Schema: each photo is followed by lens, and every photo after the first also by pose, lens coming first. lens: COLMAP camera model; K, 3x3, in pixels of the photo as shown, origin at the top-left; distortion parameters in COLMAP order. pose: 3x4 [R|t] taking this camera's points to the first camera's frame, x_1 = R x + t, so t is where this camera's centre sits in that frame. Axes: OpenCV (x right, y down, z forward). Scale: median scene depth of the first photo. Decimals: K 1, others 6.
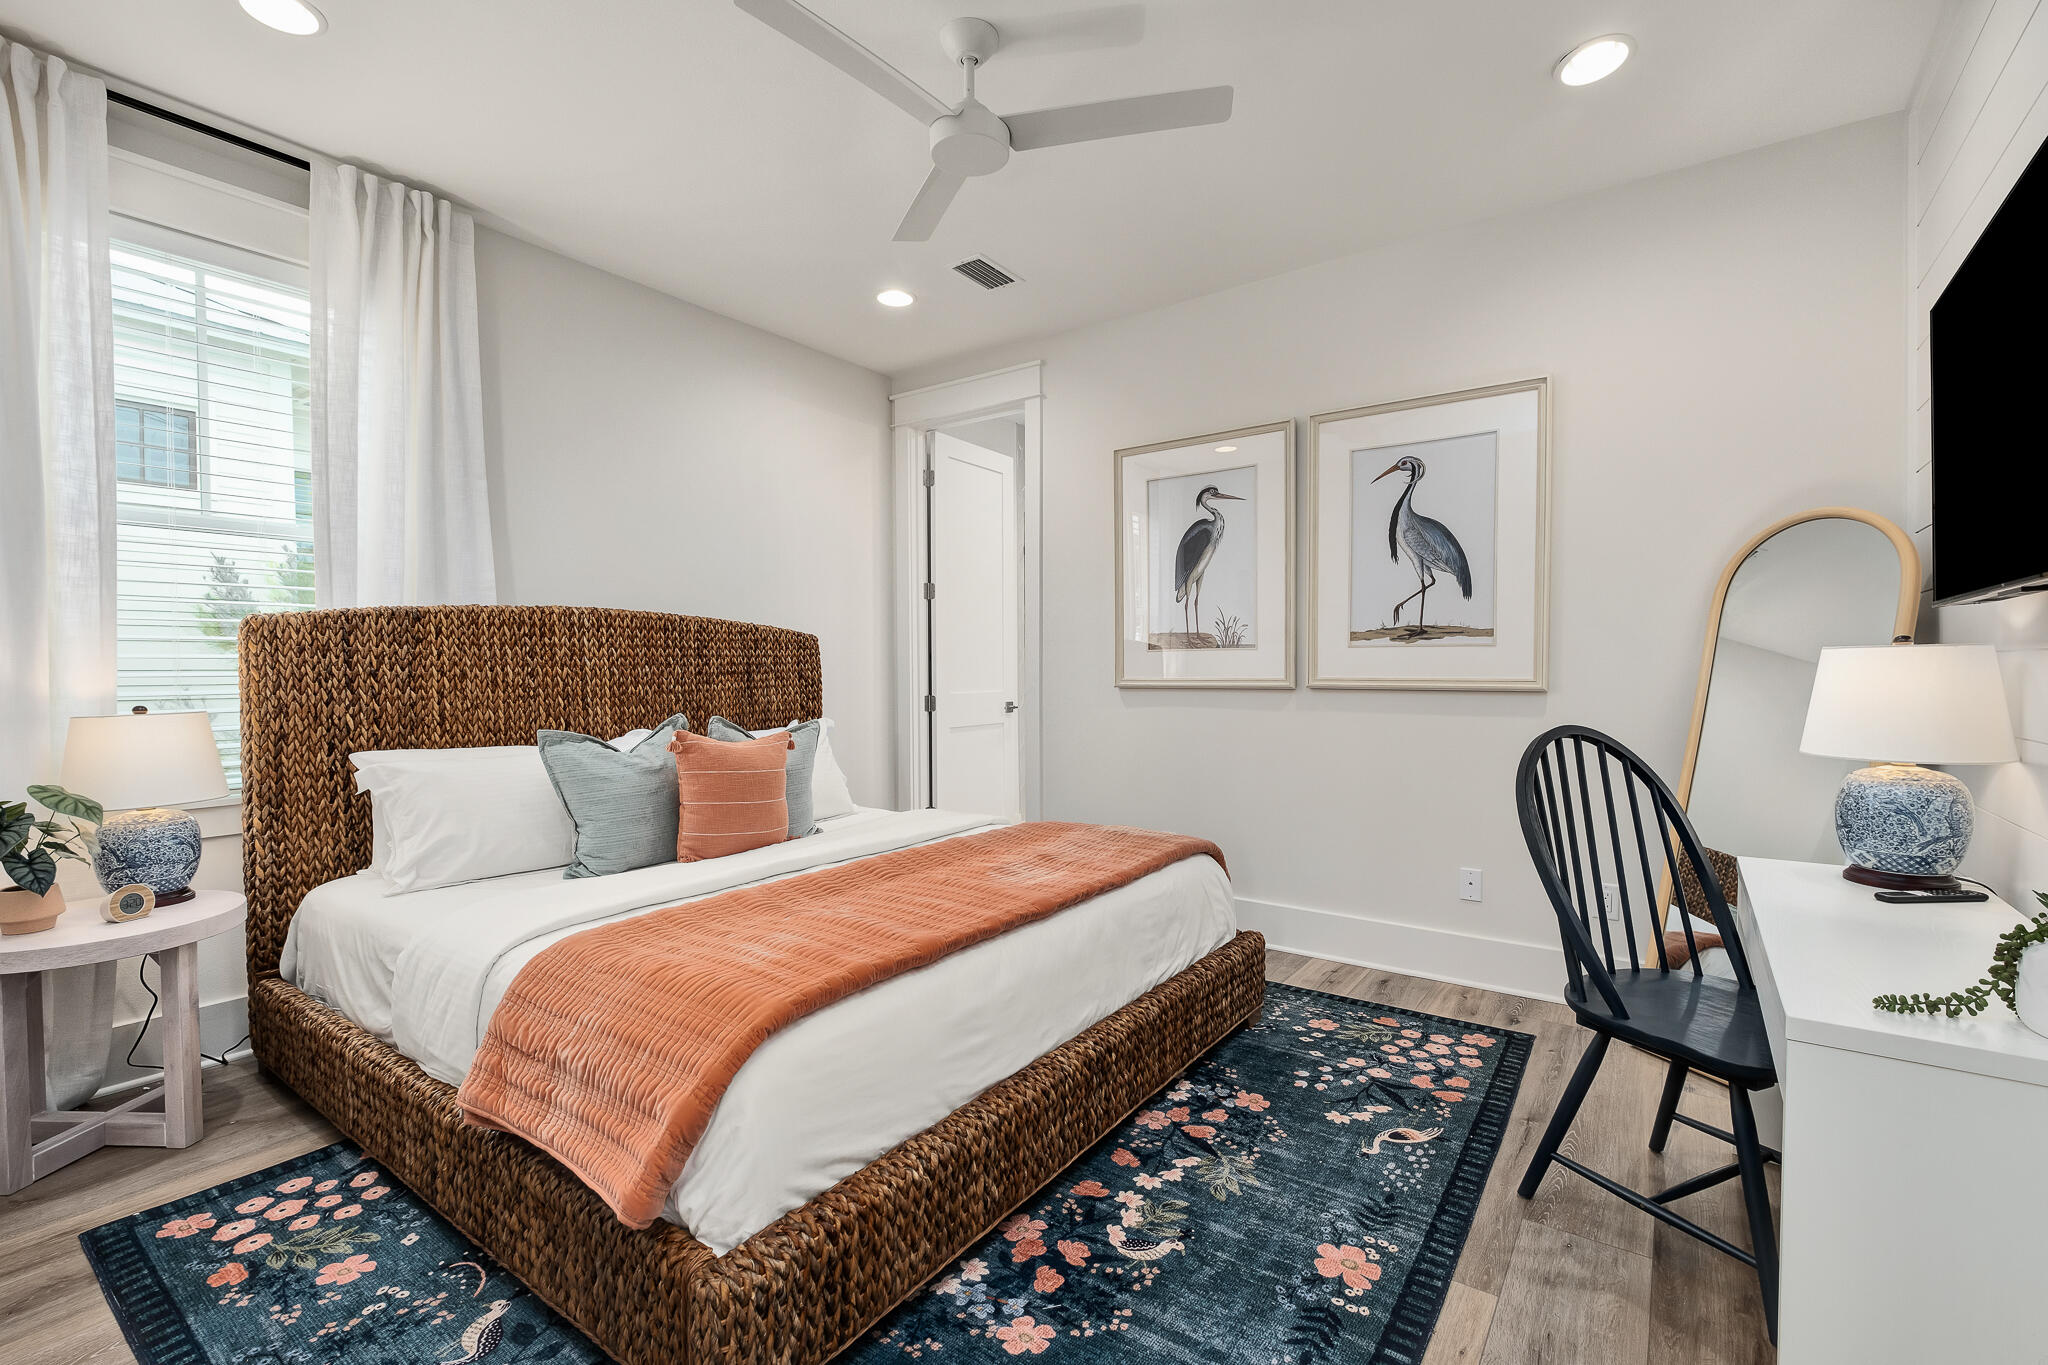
lens RADIAL K [[889.3, 0, 1060.7], [0, 889.3, 680.8], [0, 0, 1]] dist [-0.002691, -0.001072]
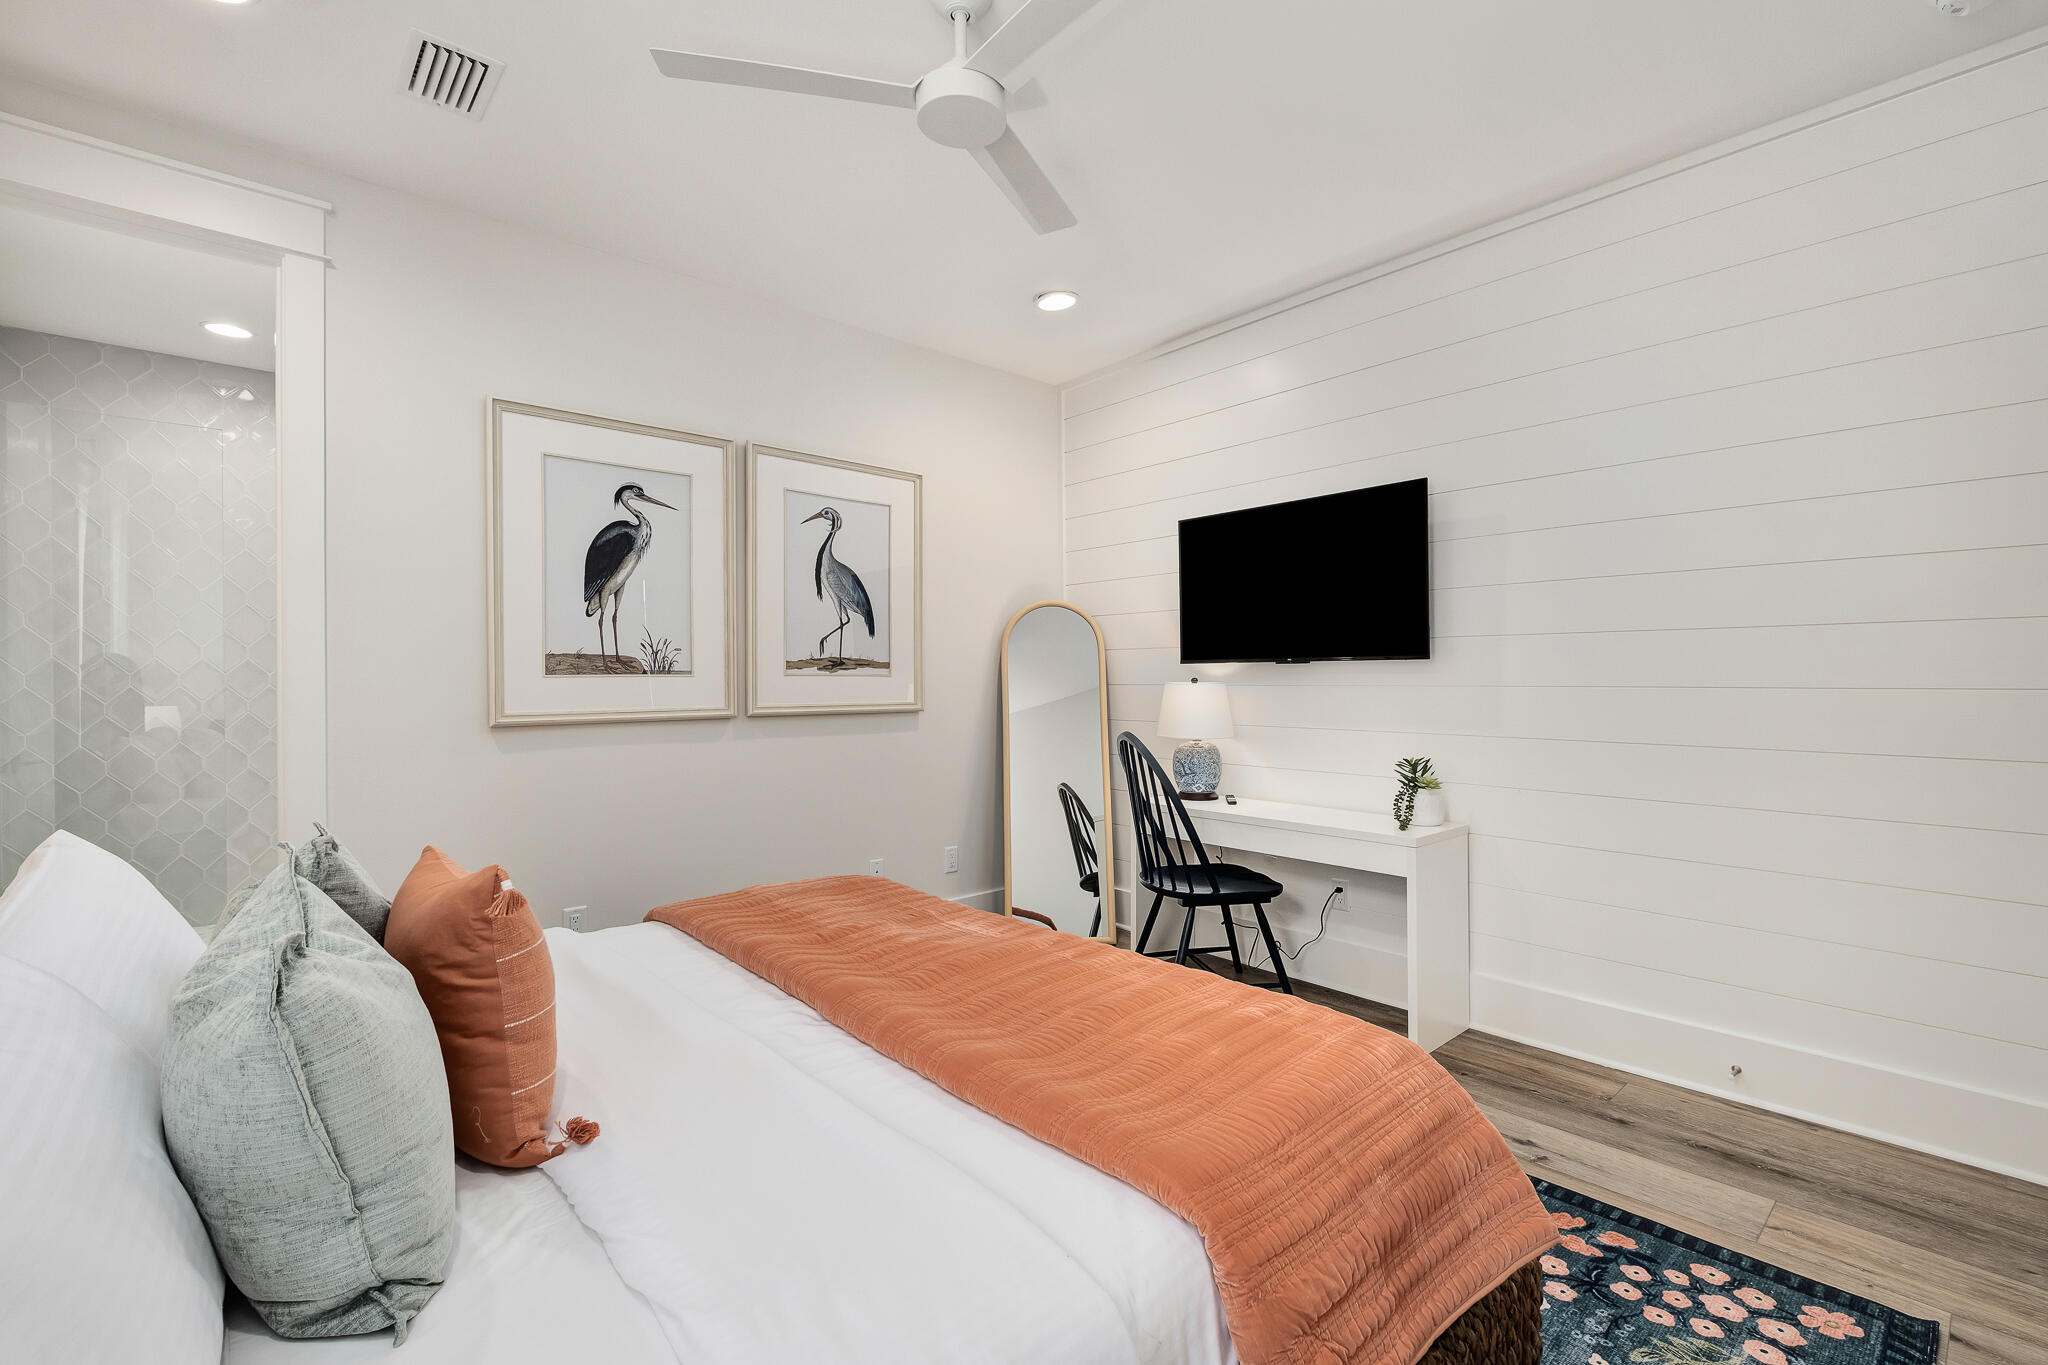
lens RADIAL K [[889.3, 0, 1020.7], [0, 889.3, 681.6], [0, 0, 1]] dist [-0.002691, -0.001072]
pose [[0.232270, 0.008307, 0.972616, -0.604822], [0.027140, 0.999519, -0.015018, -0.007406], [-0.972273, 0.029885, 0.231932, 0.474133]]
